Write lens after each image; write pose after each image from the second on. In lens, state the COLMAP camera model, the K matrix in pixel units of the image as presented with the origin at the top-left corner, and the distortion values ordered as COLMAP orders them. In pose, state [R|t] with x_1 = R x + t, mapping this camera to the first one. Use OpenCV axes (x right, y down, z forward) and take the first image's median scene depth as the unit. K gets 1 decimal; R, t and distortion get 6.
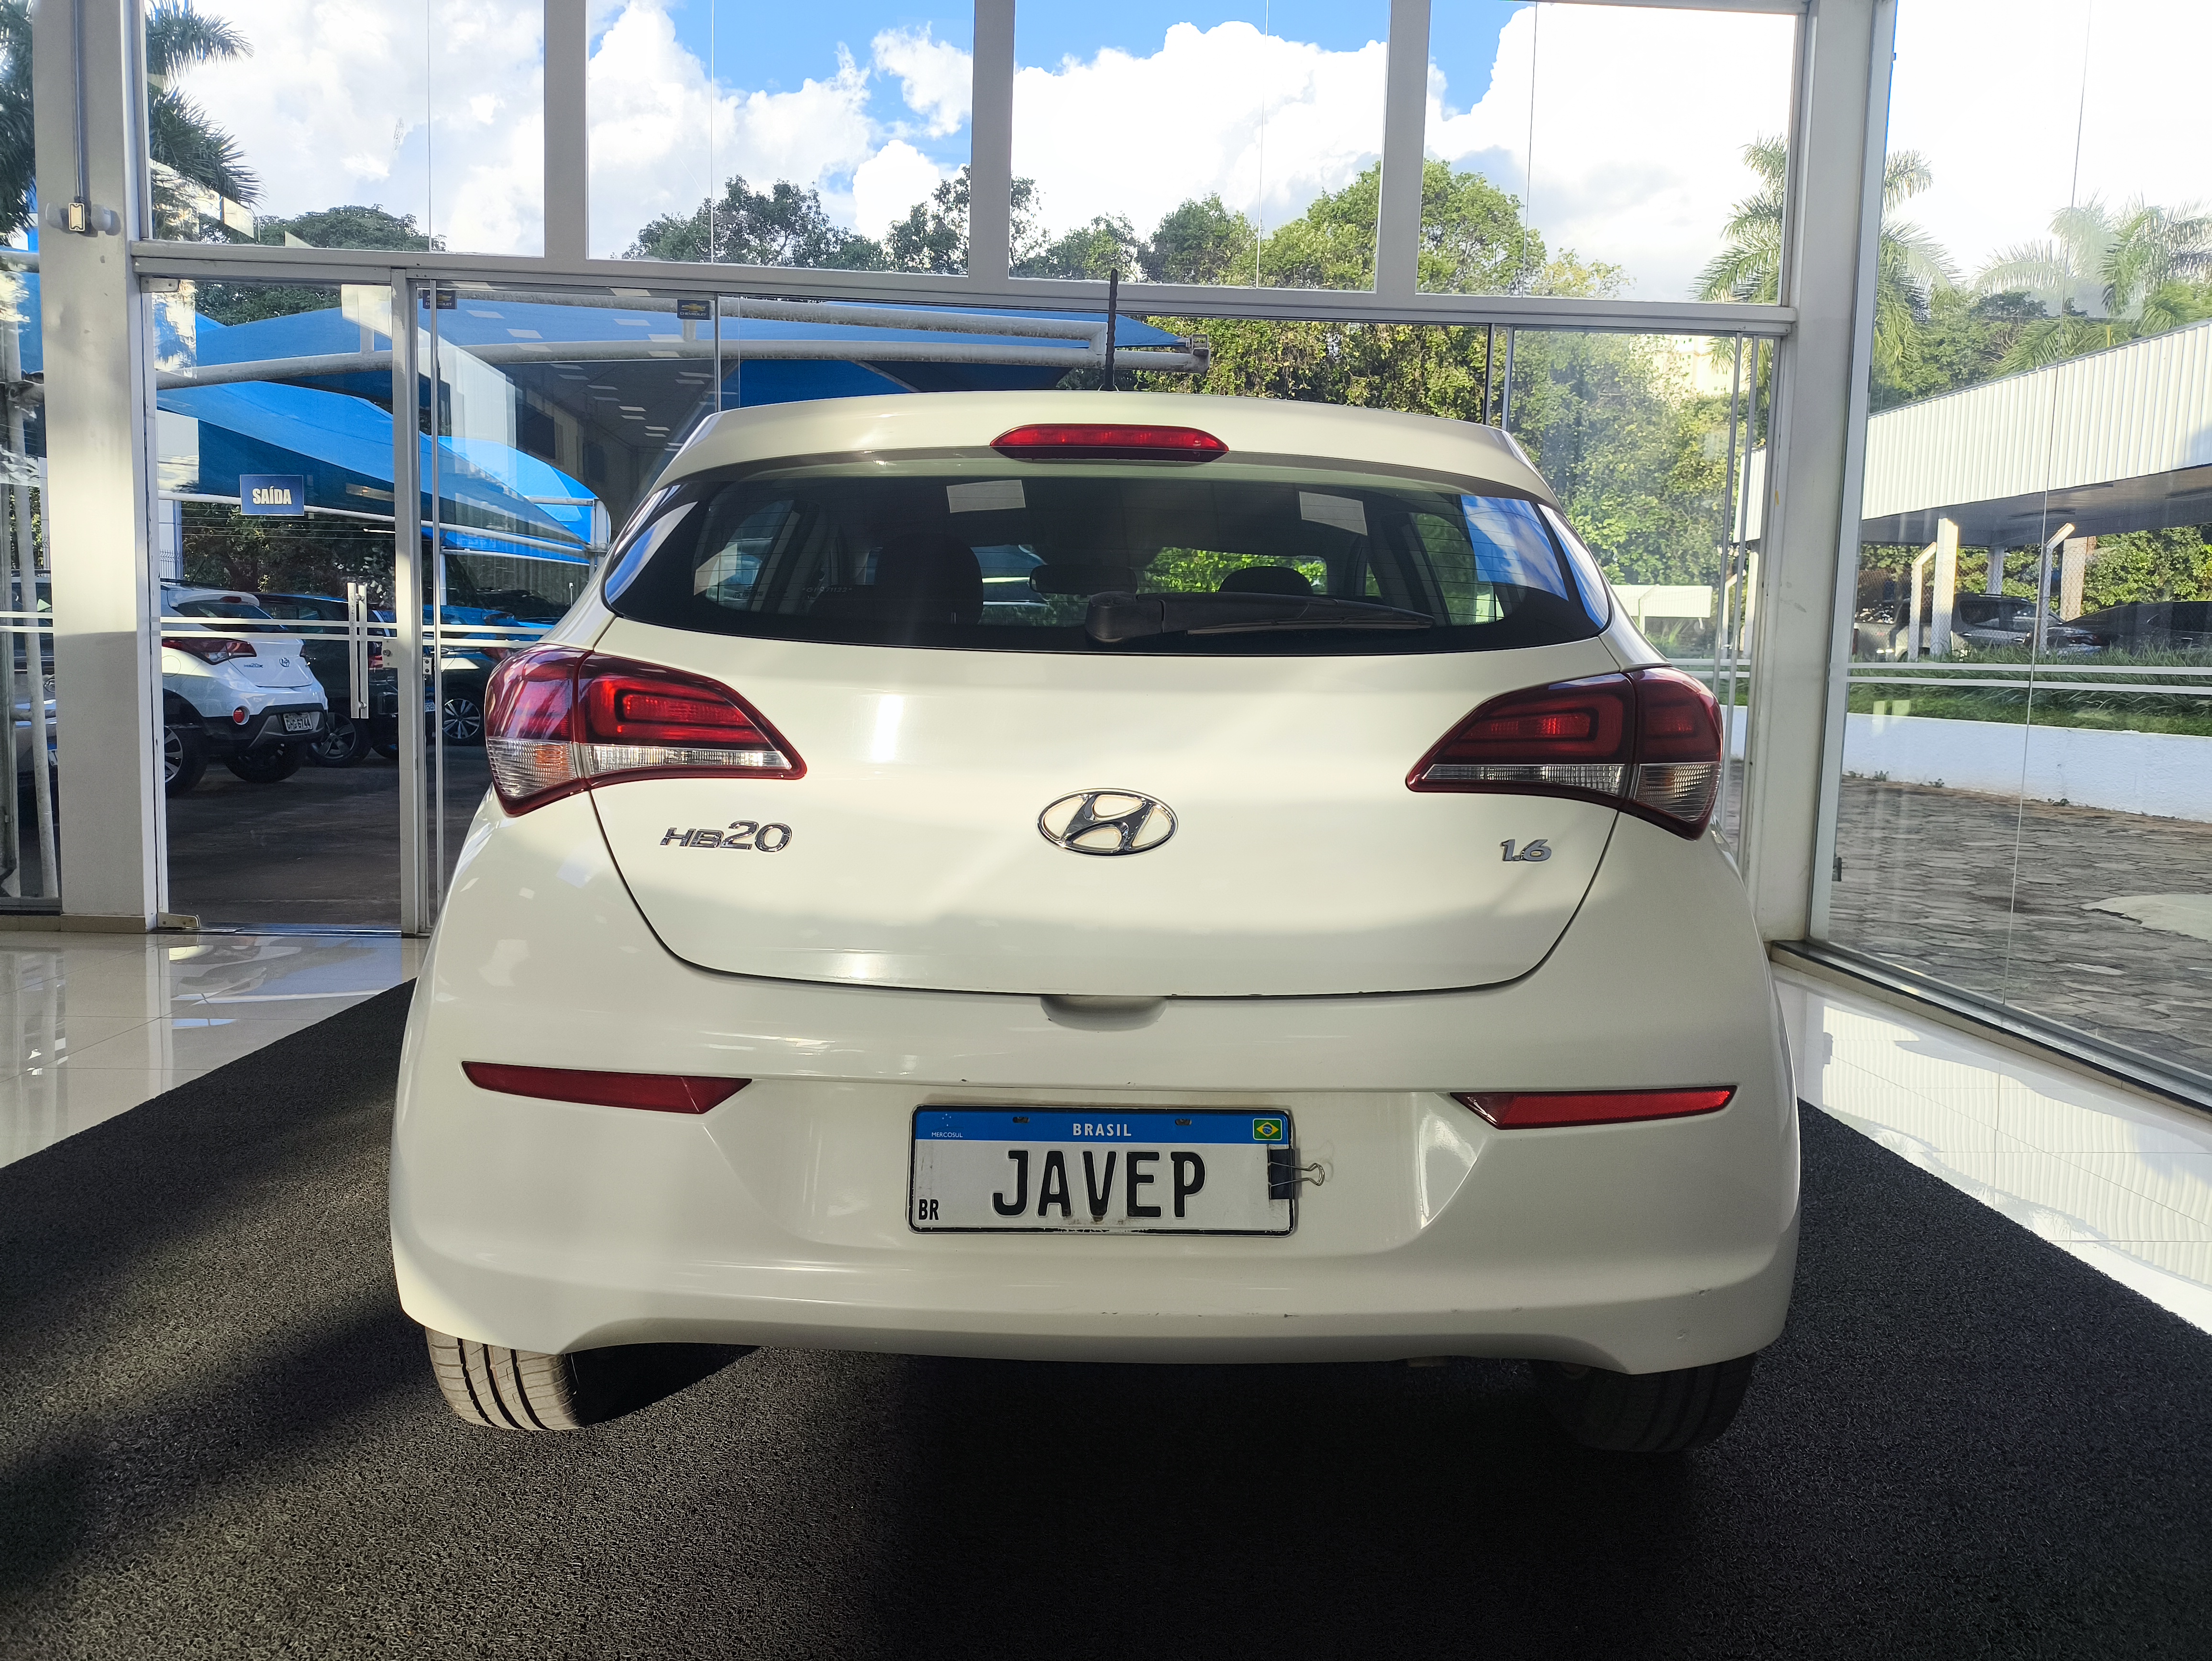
lens RADIAL K [[1610.9, 0, 1105.6], [0, 1610.9, 827.0], [0, 0, 1]] dist [0.015167, -0.008441]
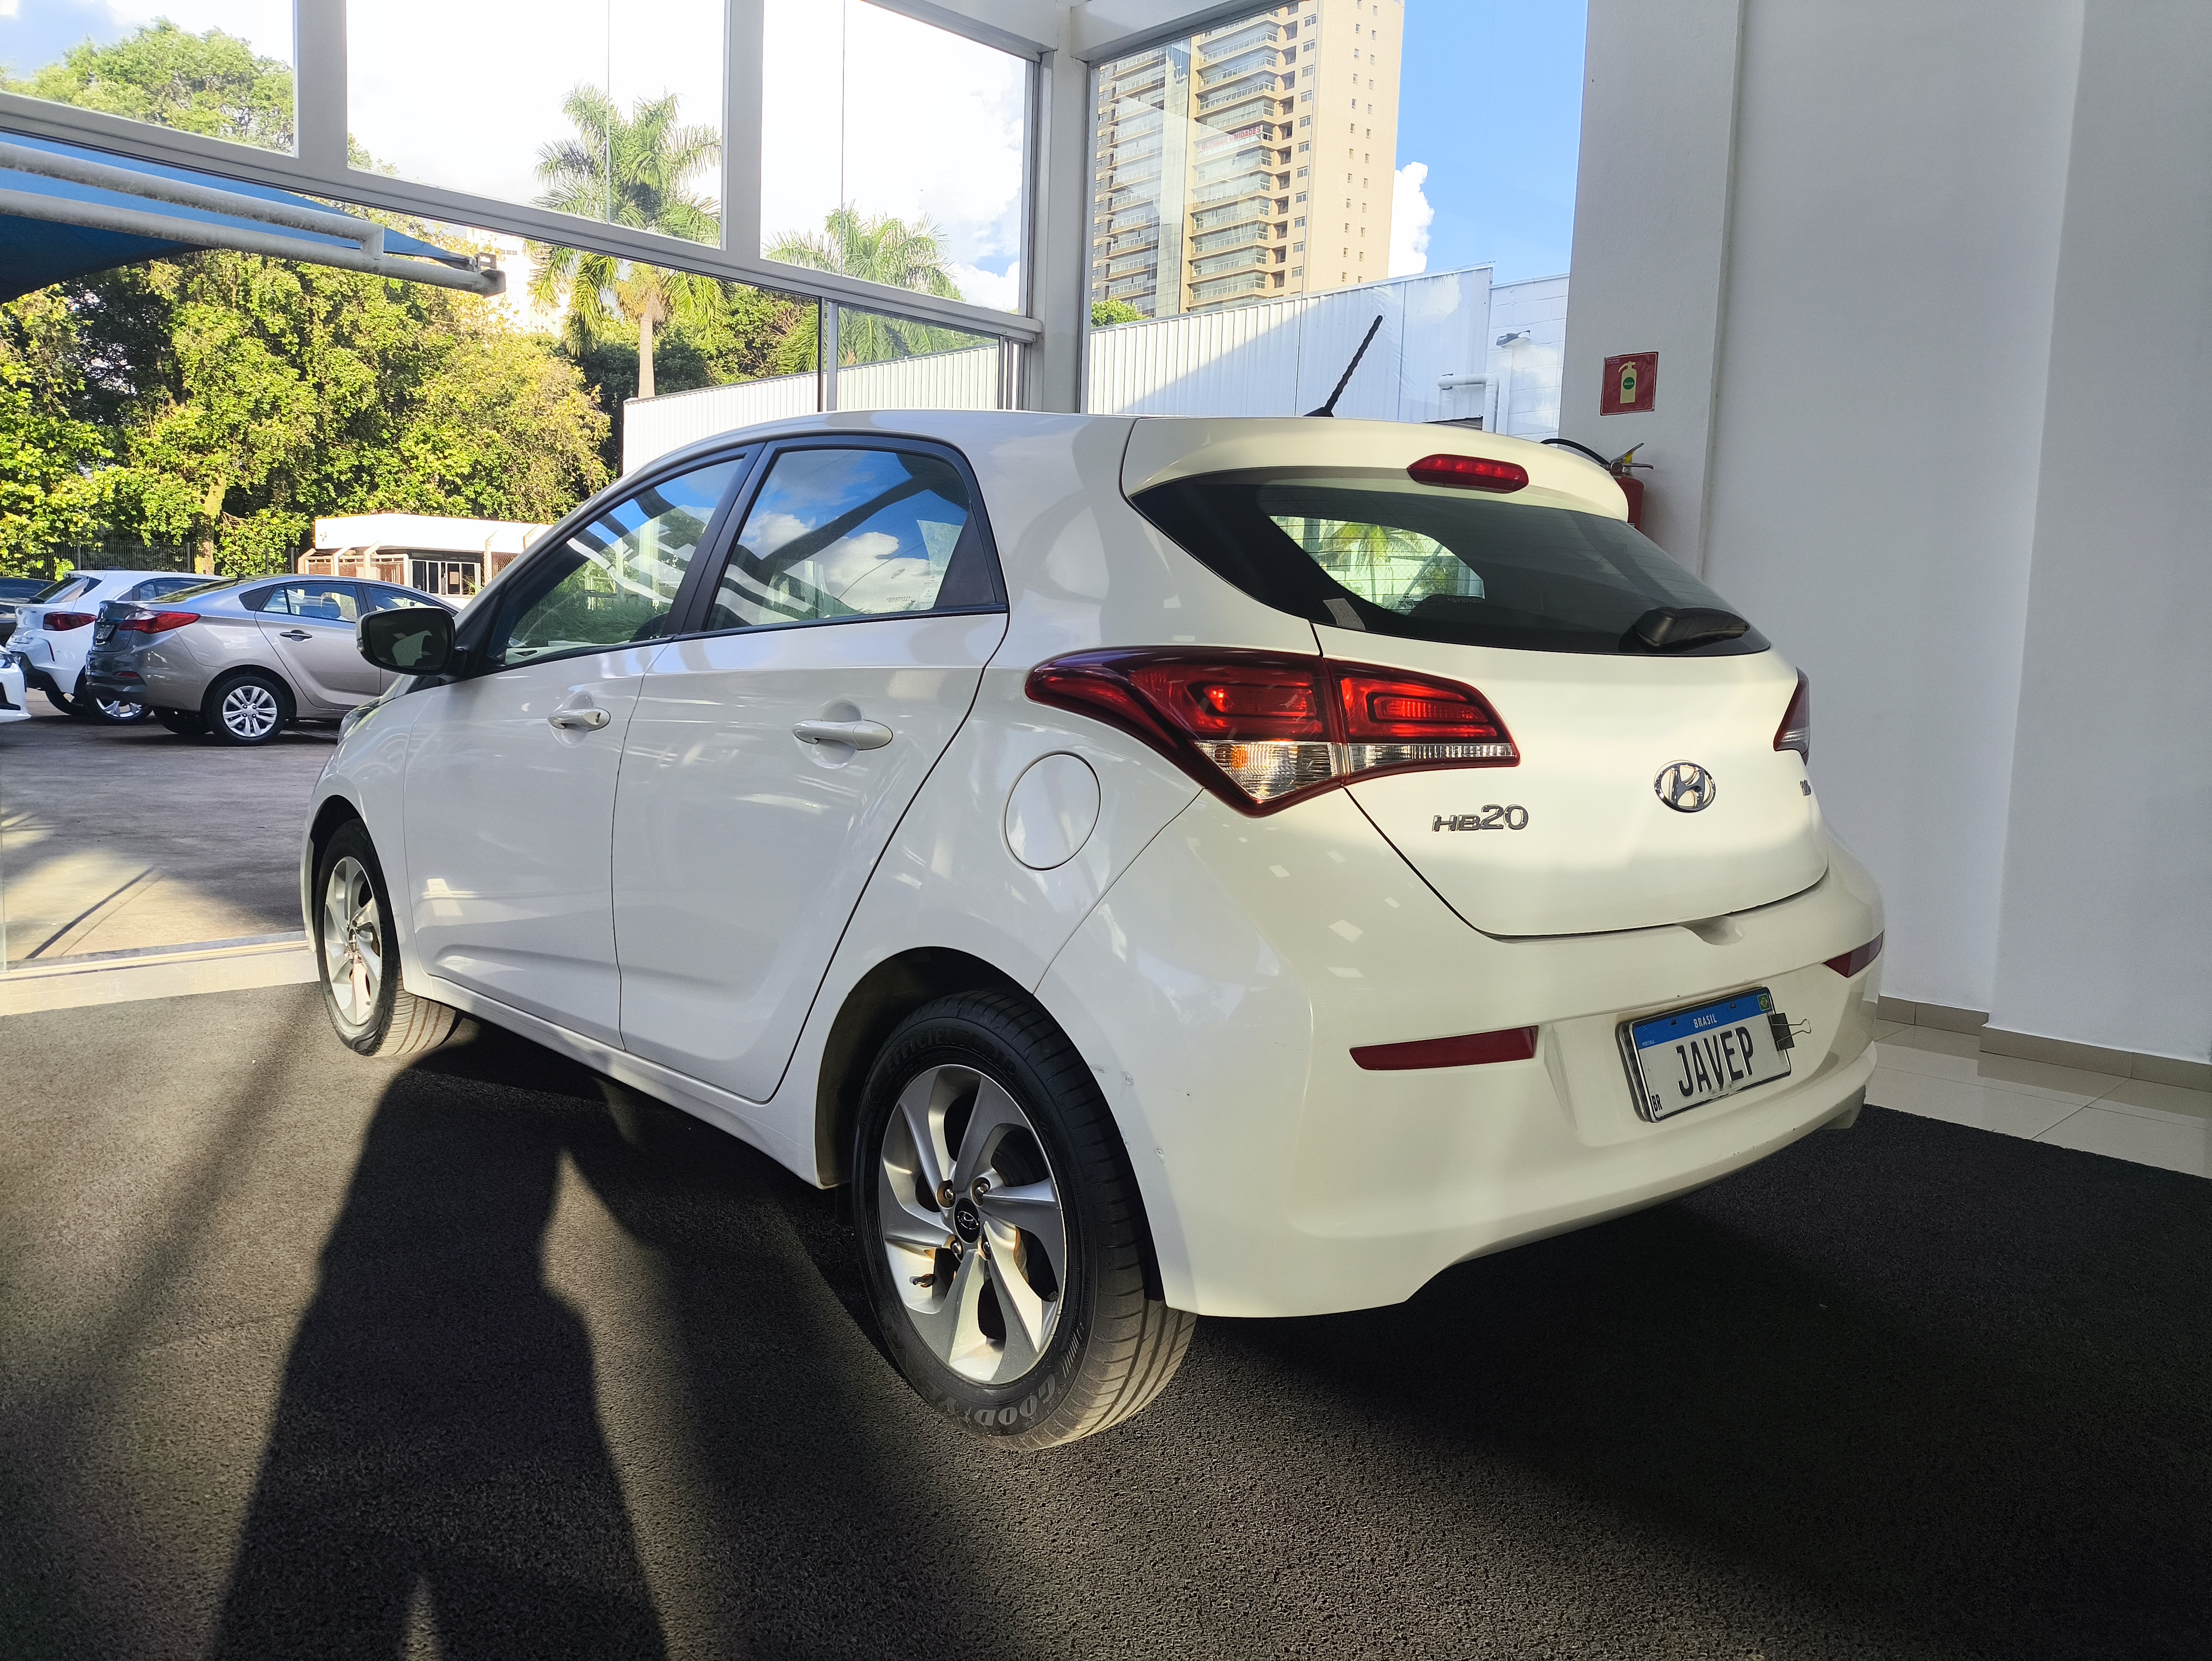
lens RADIAL K [[1610.9, 0, 1077.0], [0, 1610.9, 788.4], [0, 0, 1]] dist [0.015167, -0.008441]
pose [[0.761663, -0.061707, 0.645029, -1.173110], [0.050303, 0.998082, 0.036083, -0.070753], [-0.646018, 0.004964, 0.763306, 0.310747]]
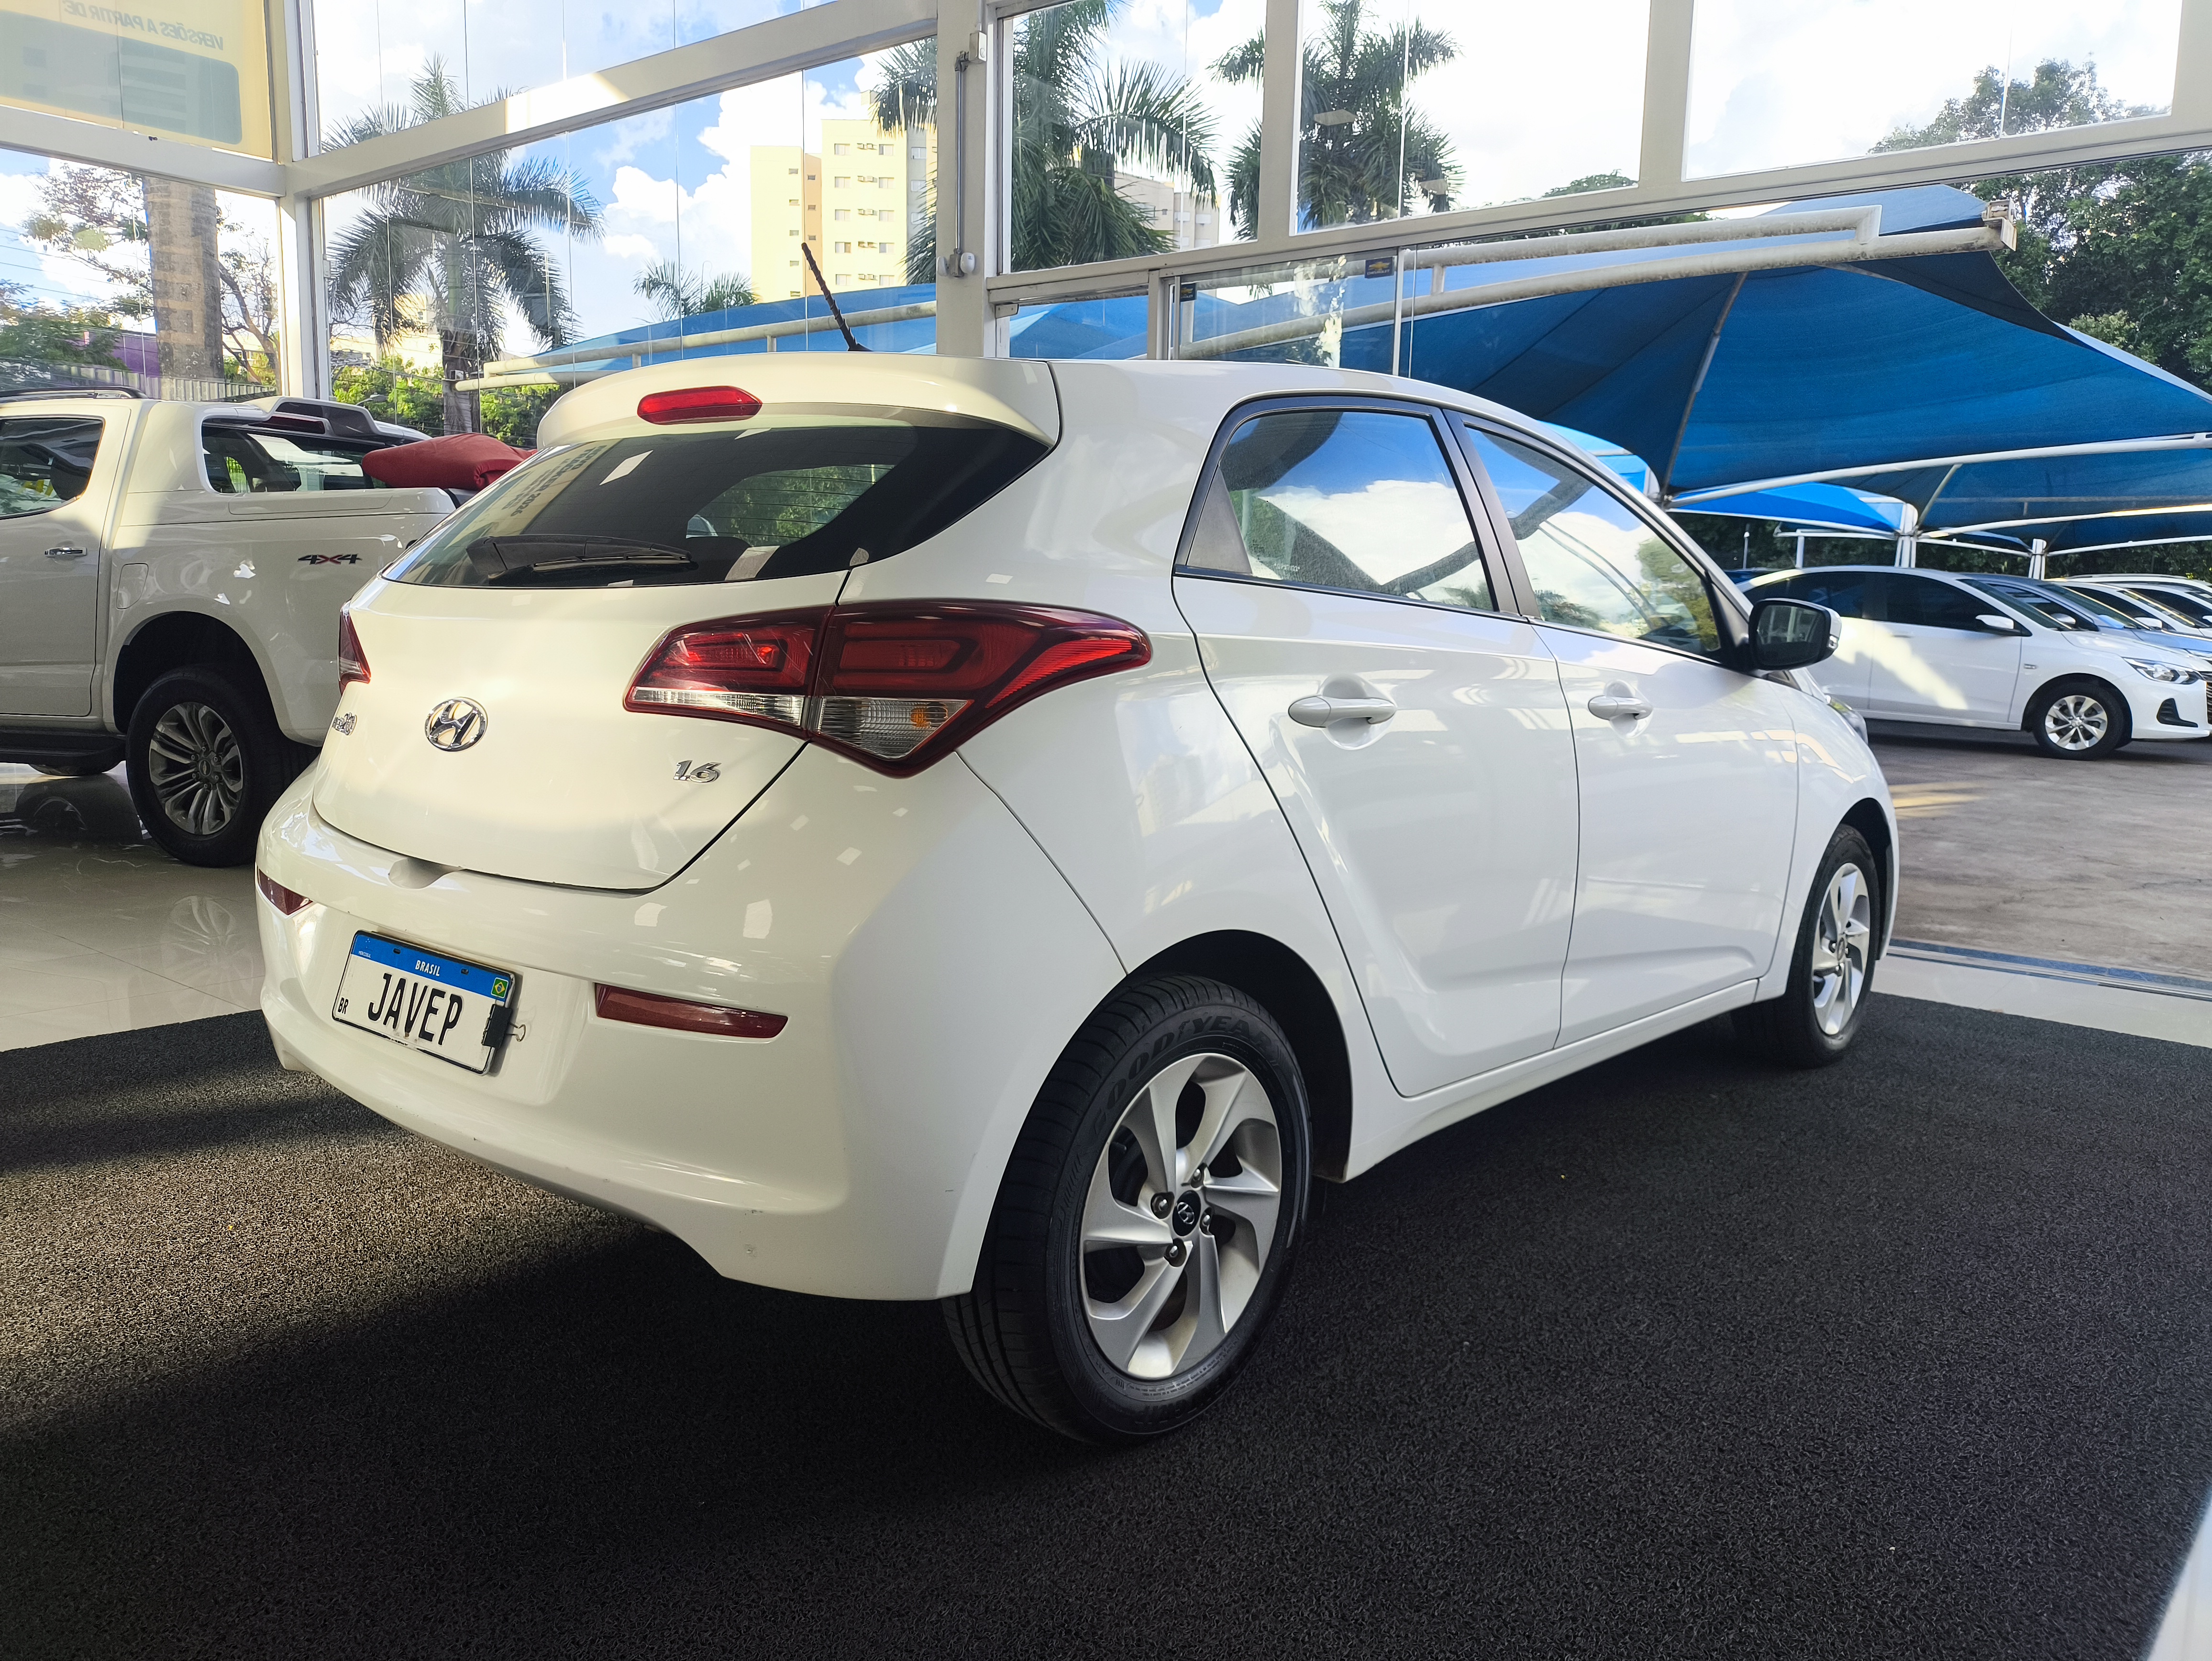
lens RADIAL K [[1610.9, 0, 1111.0], [0, 1610.9, 822.9], [0, 0, 1]] dist [0.015167, -0.008441]
pose [[0.764106, 0.084523, -0.639529, 1.148239], [-0.066829, 0.996417, 0.051843, -0.024886], [0.641619, 0.003125, 0.767017, 0.357421]]
